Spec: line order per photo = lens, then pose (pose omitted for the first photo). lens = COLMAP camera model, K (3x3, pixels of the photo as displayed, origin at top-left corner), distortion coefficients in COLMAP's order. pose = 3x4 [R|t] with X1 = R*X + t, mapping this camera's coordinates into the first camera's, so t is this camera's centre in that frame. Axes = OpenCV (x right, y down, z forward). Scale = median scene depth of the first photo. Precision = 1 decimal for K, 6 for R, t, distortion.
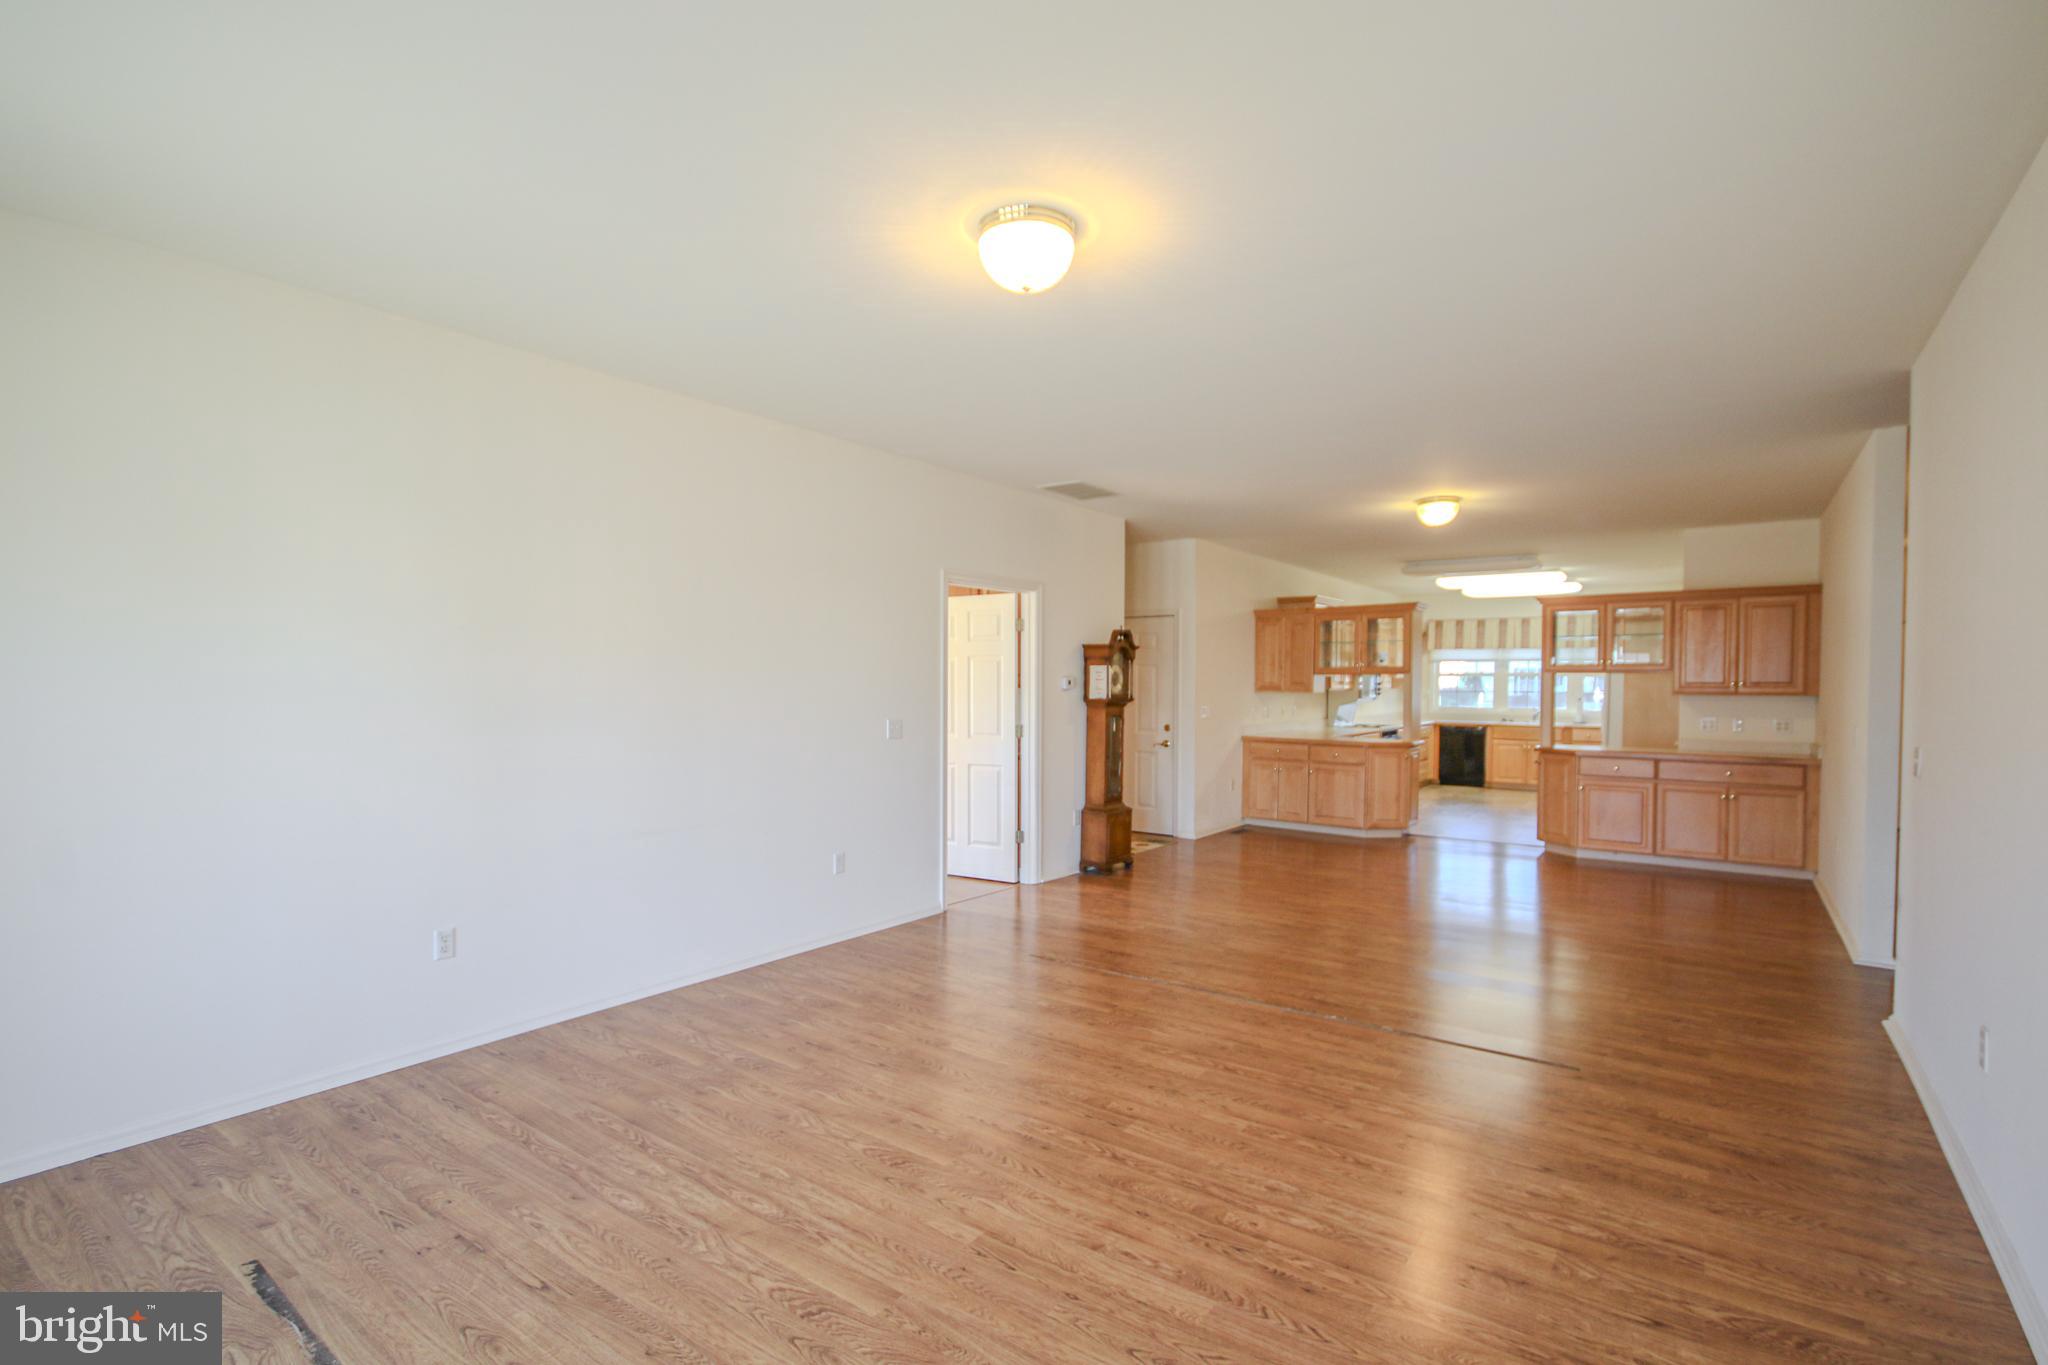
lens RADIAL K [[953.9, 0, 1029.4], [0, 953.9, 709.6], [0, 0, 1]] dist [-0.002094, -0.000342]
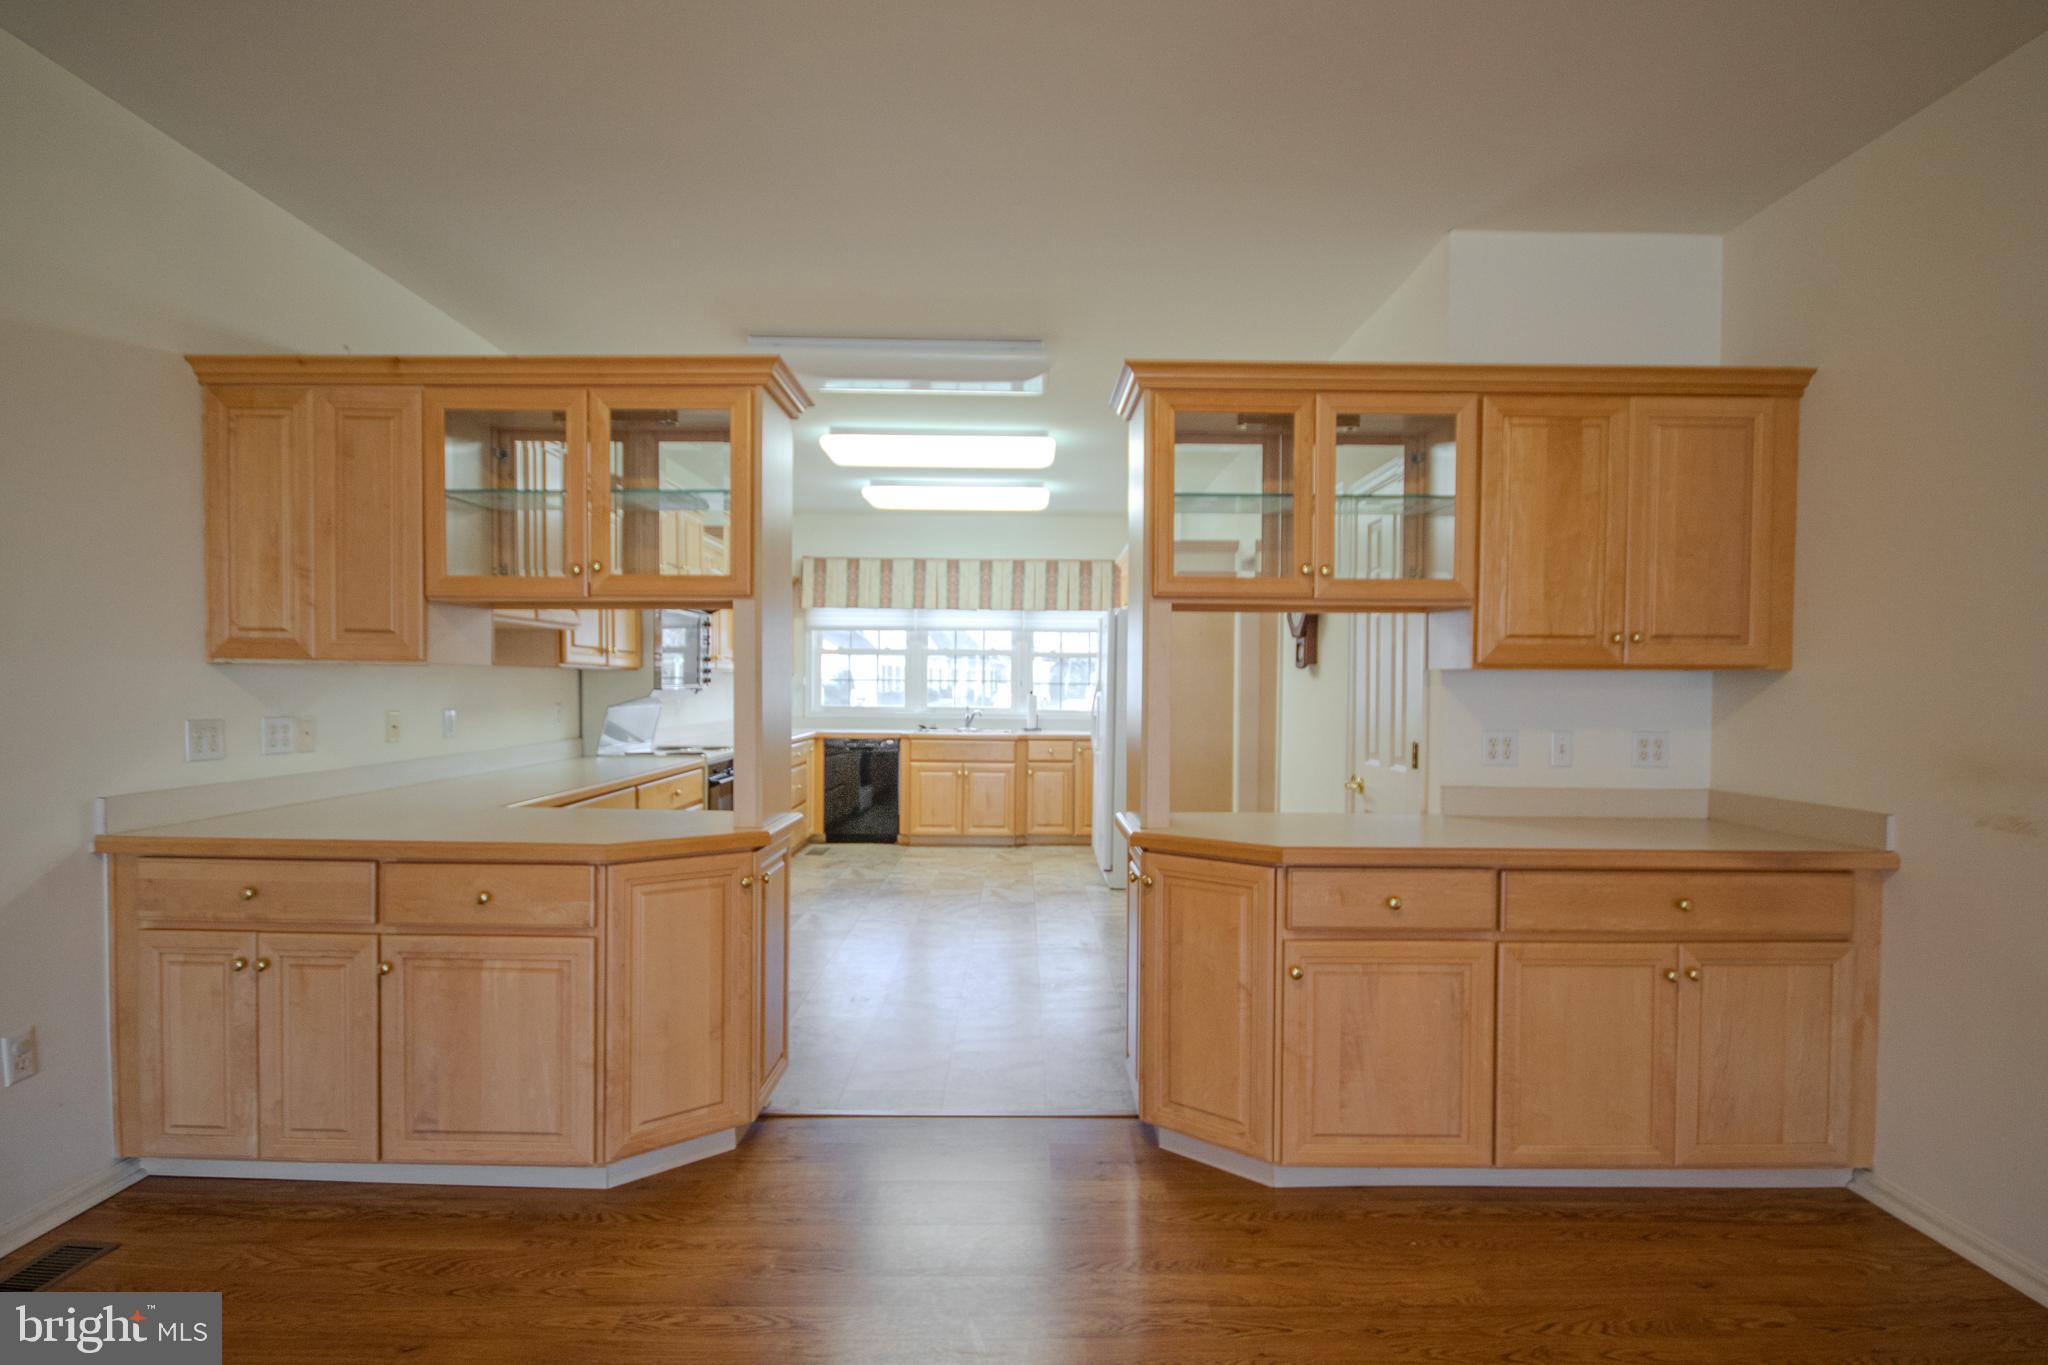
lens RADIAL K [[953.9, 0, 1029.4], [0, 953.9, 709.6], [0, 0, 1]] dist [-0.002094, -0.000342]
pose [[0.807110, -0.013982, 0.590235, 0.231930], [0.013128, 0.999897, 0.005735, -0.003087], [-0.590255, 0.003120, 0.807211, 0.561505]]
